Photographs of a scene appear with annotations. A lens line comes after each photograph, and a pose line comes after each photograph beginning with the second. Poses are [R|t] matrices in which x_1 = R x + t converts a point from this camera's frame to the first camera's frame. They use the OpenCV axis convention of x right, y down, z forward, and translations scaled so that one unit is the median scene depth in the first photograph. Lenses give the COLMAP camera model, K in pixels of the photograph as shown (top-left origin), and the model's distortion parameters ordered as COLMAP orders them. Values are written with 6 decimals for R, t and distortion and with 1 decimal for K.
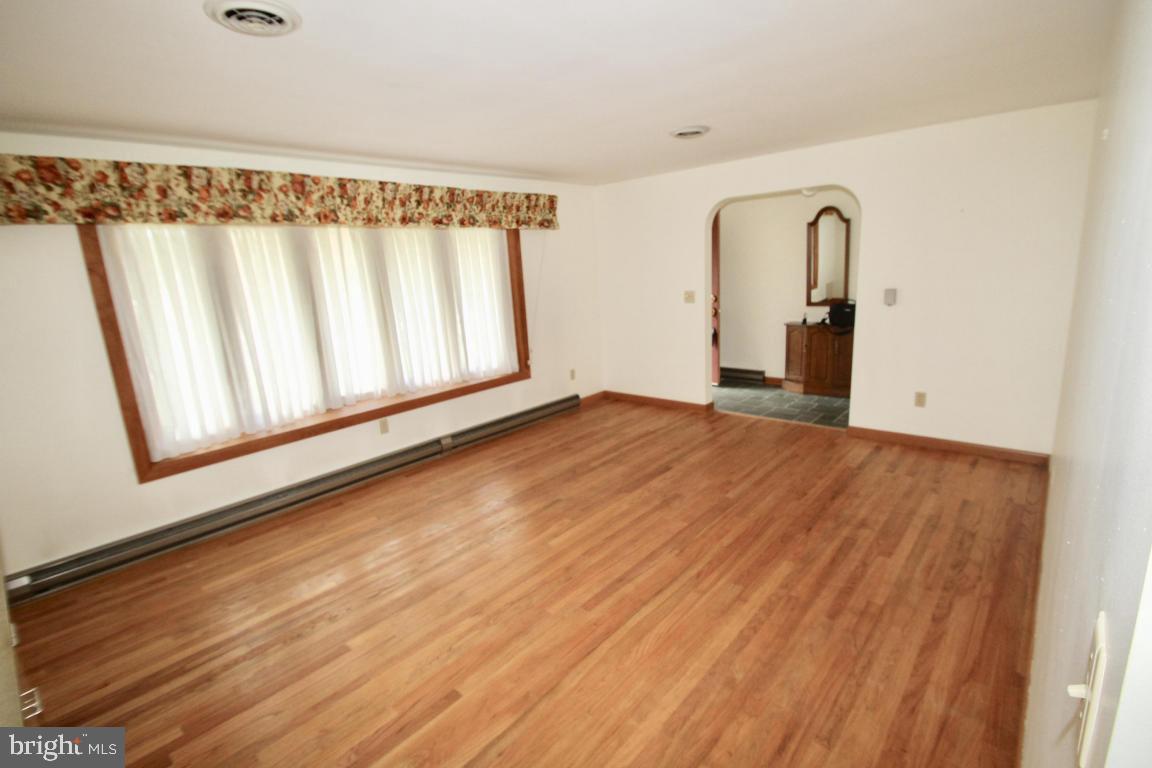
lens RADIAL K [[537.8, 0, 578.0], [0, 537.8, 387.3], [0, 0, 1]] dist [-0.012473, -0.000871]
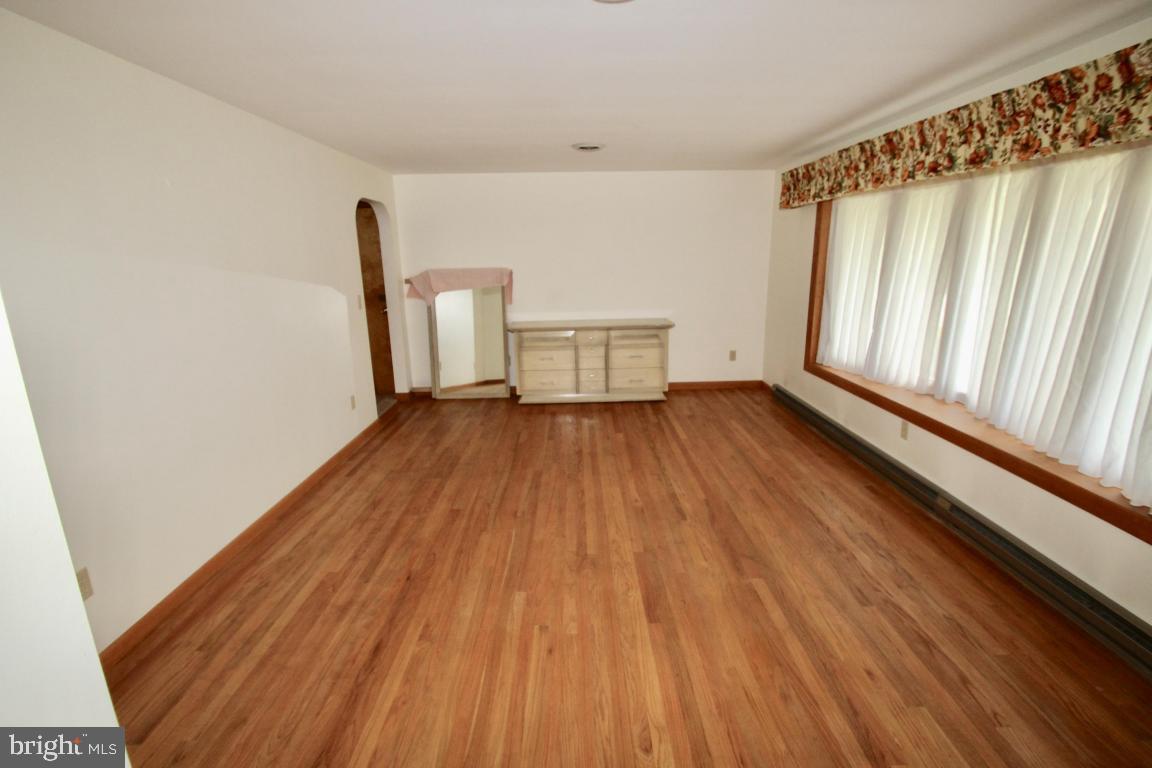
lens RADIAL K [[537.8, 0, 576.5], [0, 537.8, 383.8], [0, 0, 1]] dist [-0.012473, -0.000871]
pose [[-0.740723, 0.224543, -0.633175, 0.744507], [-0.091449, 0.900016, 0.426155, -0.427116], [0.665557, 0.373566, -0.646128, 1.706056]]
